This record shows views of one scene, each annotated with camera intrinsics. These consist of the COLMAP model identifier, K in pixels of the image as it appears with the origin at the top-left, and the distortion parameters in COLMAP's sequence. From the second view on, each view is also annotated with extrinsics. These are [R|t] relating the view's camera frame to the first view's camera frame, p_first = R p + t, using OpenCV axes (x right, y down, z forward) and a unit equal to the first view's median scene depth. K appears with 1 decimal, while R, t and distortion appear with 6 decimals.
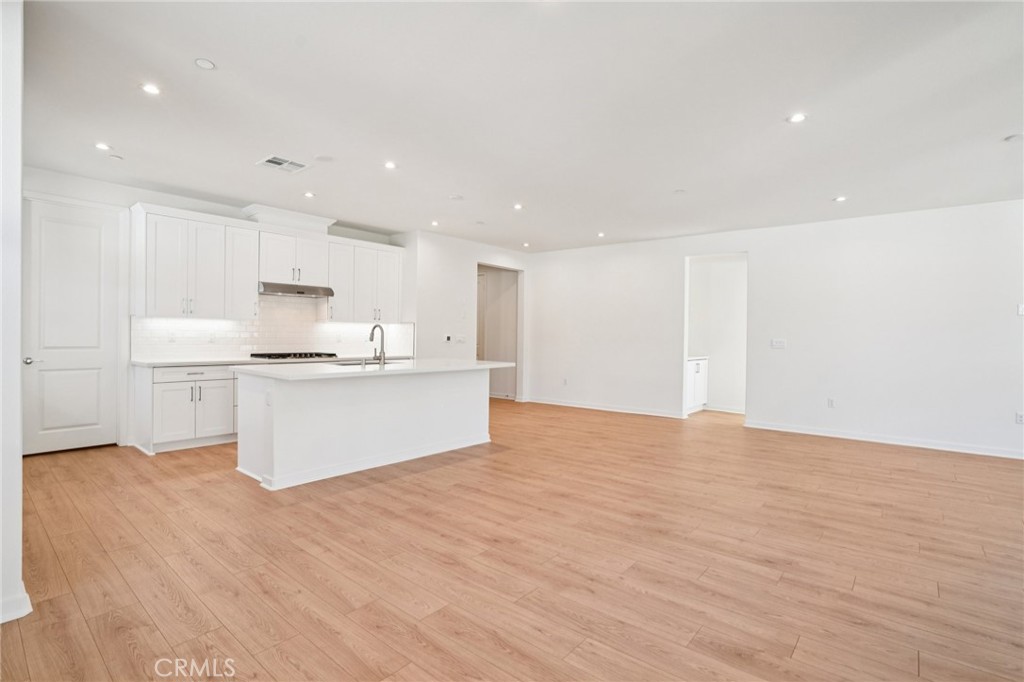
lens RADIAL K [[480.5, 0, 509.2], [0, 480.5, 362.5], [0, 0, 1]] dist [-0.041419, 0.000409]
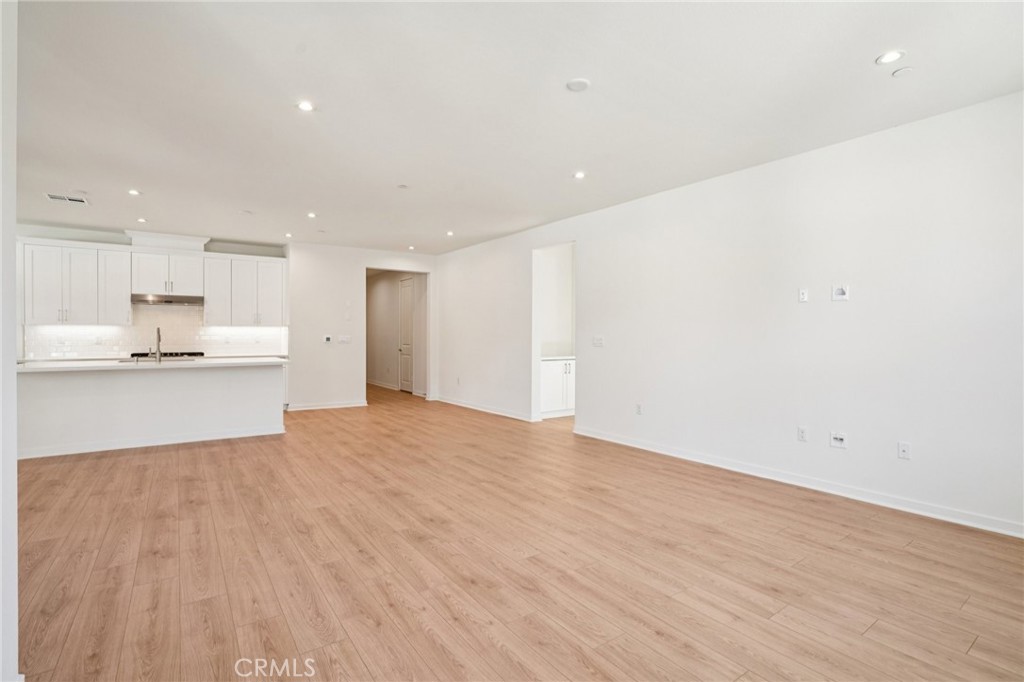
lens RADIAL K [[484.7, 0, 510.8], [0, 484.7, 338.6], [0, 0, 1]] dist [-0.067102, 0.023944]
pose [[0.967772, -0.012874, -0.251498, 0.698327], [-0.001342, 0.998415, -0.056271, 0.009575], [0.251823, 0.054795, 0.966221, 0.090795]]
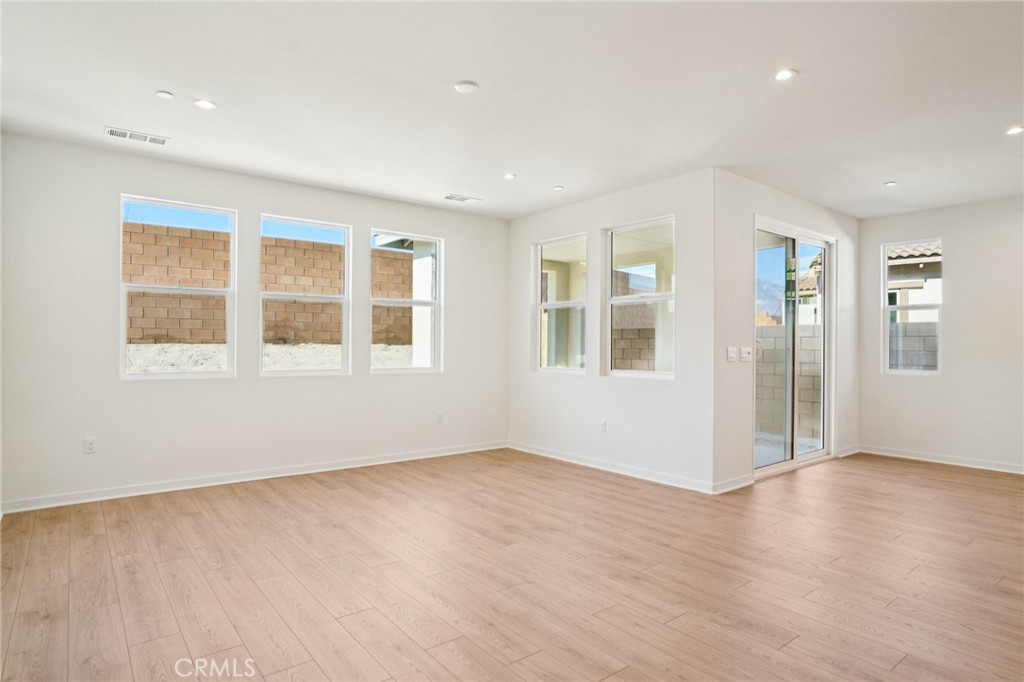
lens RADIAL K [[568.0, 0, 515.8], [0, 568.0, 346.9], [0, 0, 1]] dist [-0.020577, 0.000525]
pose [[-0.982348, -0.021362, 0.185840, 0.489026], [-0.010102, 0.998066, 0.061330, -0.054197], [-0.186791, 0.058370, -0.980664, 1.111837]]
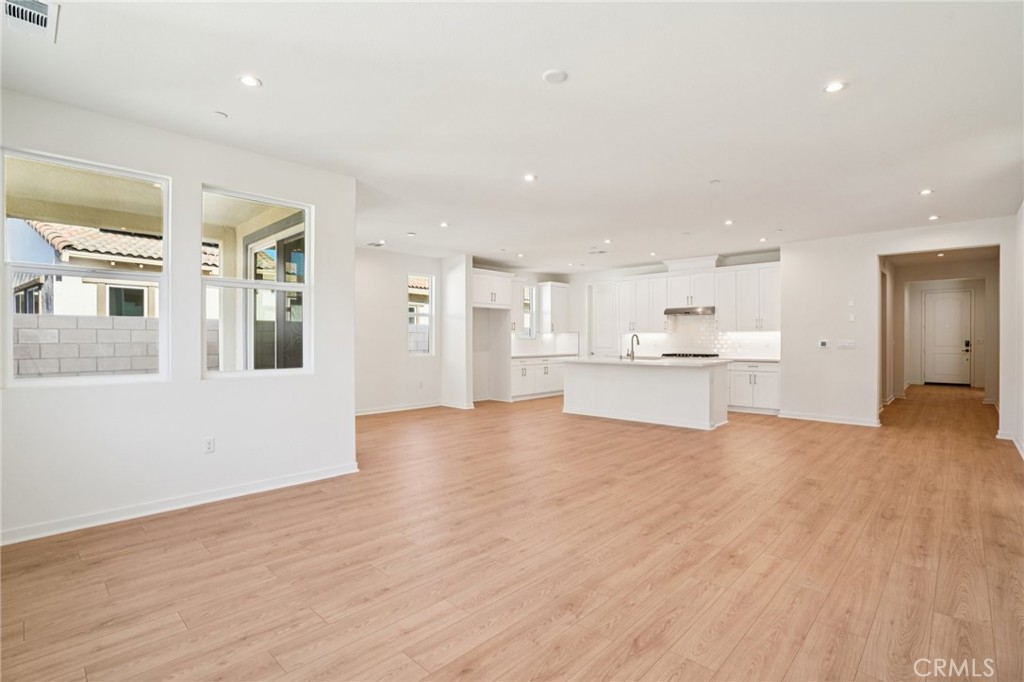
lens RADIAL K [[484.7, 0, 510.8], [0, 484.7, 338.6], [0, 0, 1]] dist [-0.067102, 0.023944]
pose [[-0.056758, -0.017492, -0.998235, 1.109195], [-0.059717, 0.998116, -0.014094, -0.014466], [0.996600, 0.058812, -0.057695, 0.562228]]
